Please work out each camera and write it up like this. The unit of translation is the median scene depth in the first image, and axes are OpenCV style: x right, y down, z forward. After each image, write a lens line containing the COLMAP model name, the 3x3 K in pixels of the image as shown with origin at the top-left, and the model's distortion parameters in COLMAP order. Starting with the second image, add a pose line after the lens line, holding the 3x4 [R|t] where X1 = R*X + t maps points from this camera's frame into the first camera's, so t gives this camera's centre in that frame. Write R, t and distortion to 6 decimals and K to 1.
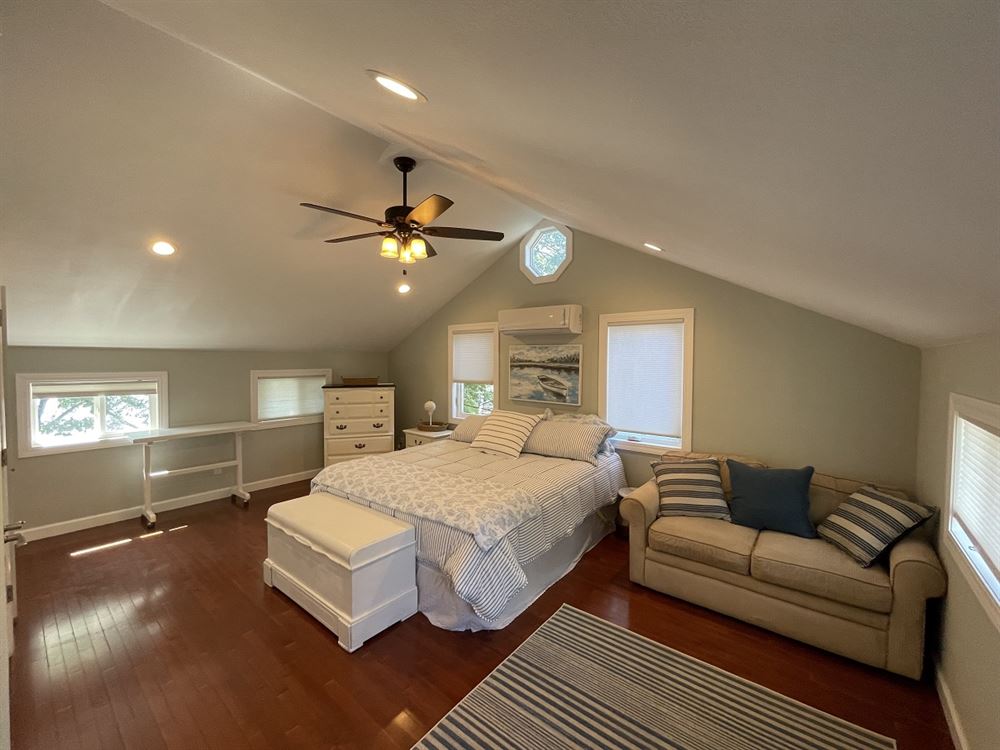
lens RADIAL K [[406.2, 0, 495.6], [0, 406.2, 373.1], [0, 0, 1]] dist [0.000524, -0.000187]
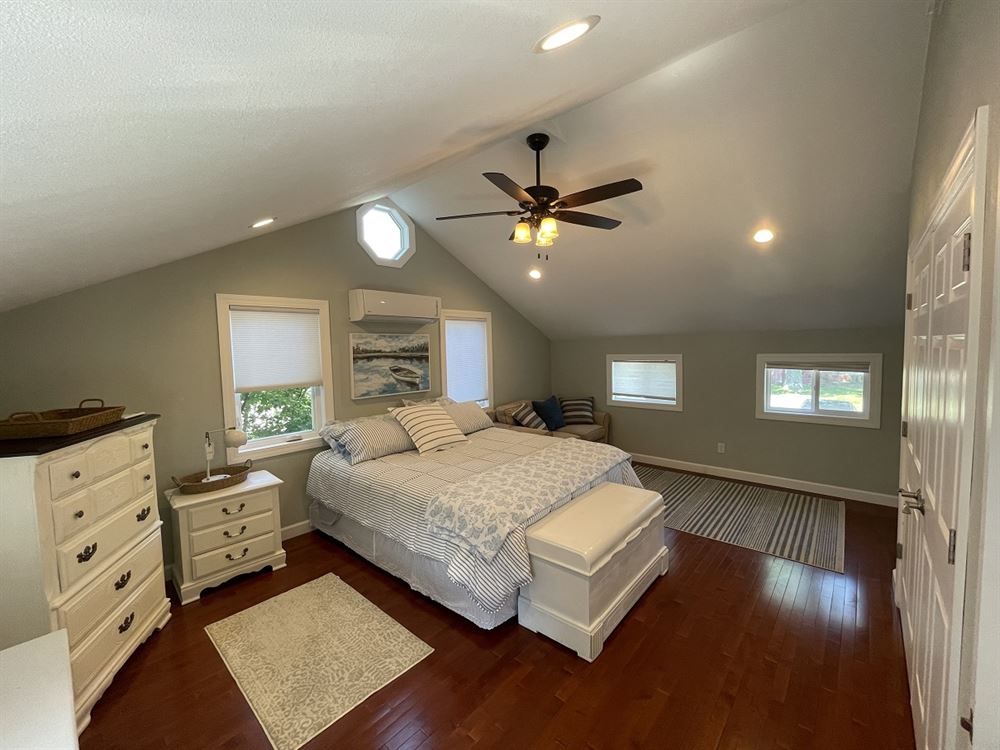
lens RADIAL K [[404.2, 0, 499.9], [0, 404.2, 371.4], [0, 0, 1]] dist [0.000544, -0.000021]
pose [[0.029842, -0.067865, 0.997248, -0.824064], [0.054944, 0.996295, 0.066156, -0.031025], [-0.998043, 0.052819, 0.033460, 0.739605]]
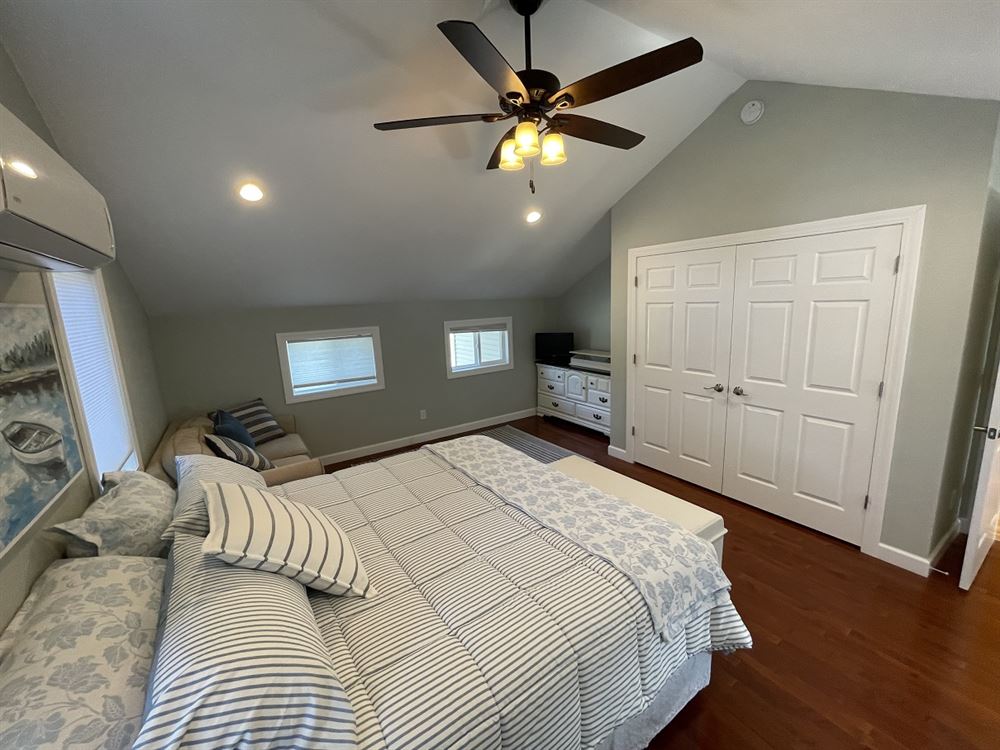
lens RADIAL K [[406.2, 0, 495.6], [0, 406.2, 373.1], [0, 0, 1]] dist [0.000524, -0.000187]
pose [[-0.955353, -0.020061, 0.294786, -0.251374], [0.045526, 0.975784, 0.213948, -0.066115], [-0.291939, 0.217817, -0.931304, 1.161425]]
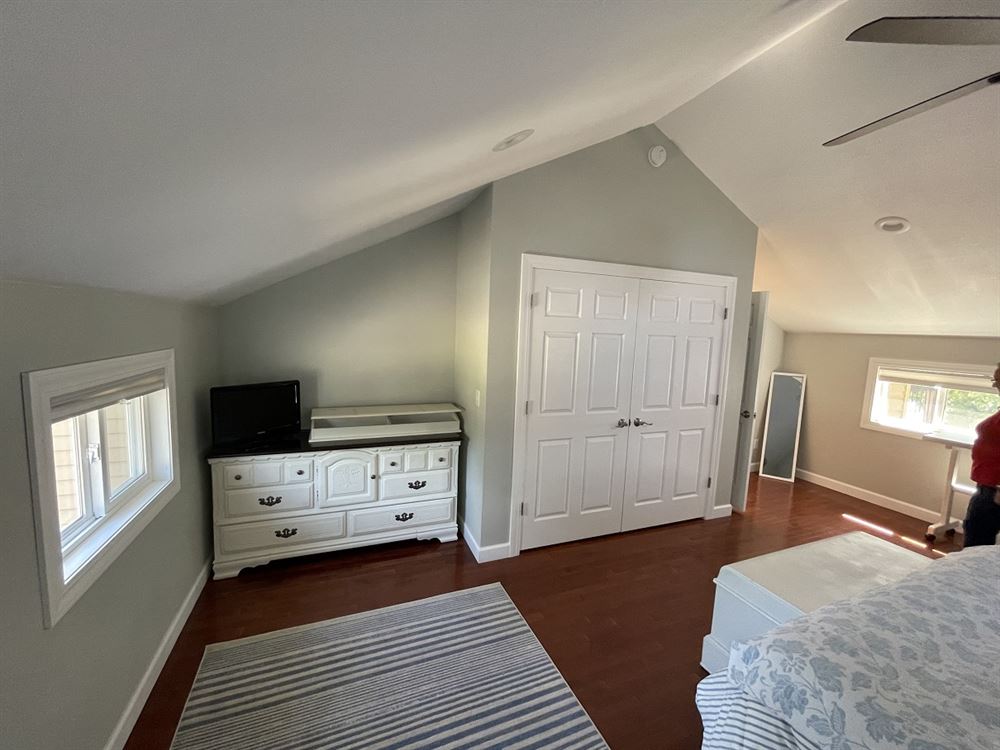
lens RADIAL K [[406.2, 0, 495.6], [0, 406.2, 373.1], [0, 0, 1]] dist [0.000524, -0.000187]
pose [[-0.479341, 0.072025, -0.874668, 0.304026], [-0.064689, 0.991016, 0.117057, -0.017182], [0.875241, 0.112692, -0.470375, 0.478588]]
